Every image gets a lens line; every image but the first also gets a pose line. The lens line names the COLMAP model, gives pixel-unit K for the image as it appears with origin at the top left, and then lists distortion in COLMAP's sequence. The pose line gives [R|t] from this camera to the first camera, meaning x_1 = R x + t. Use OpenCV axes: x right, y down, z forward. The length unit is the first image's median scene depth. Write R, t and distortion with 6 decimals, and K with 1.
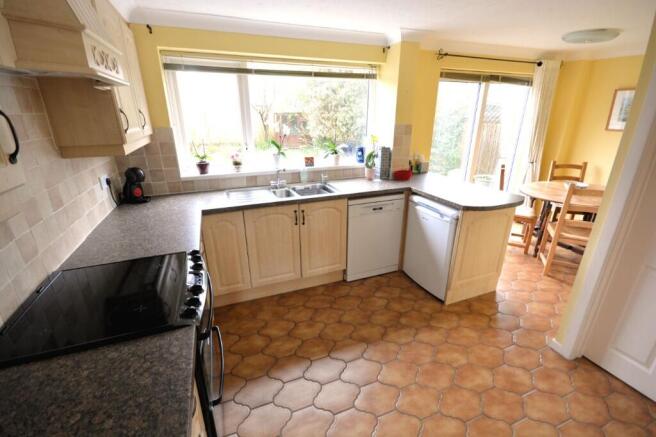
lens RADIAL K [[290.9, 0, 325.6], [0, 290.9, 217.4], [0, 0, 1]] dist [-0.004186, -0.001170]
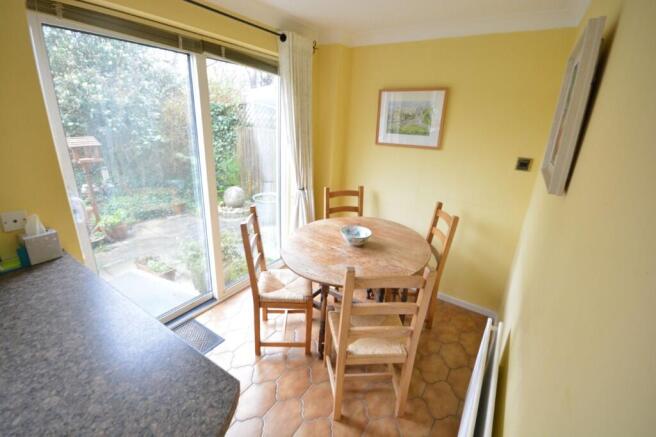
lens RADIAL K [[290.9, 0, 328.6], [0, 290.9, 217.5], [0, 0, 1]] dist [-0.004186, -0.001170]
pose [[0.811394, -0.147992, 0.565454, 0.403185], [0.146649, 0.988016, 0.048153, -0.164673], [-0.565803, 0.043852, 0.823373, 0.445610]]
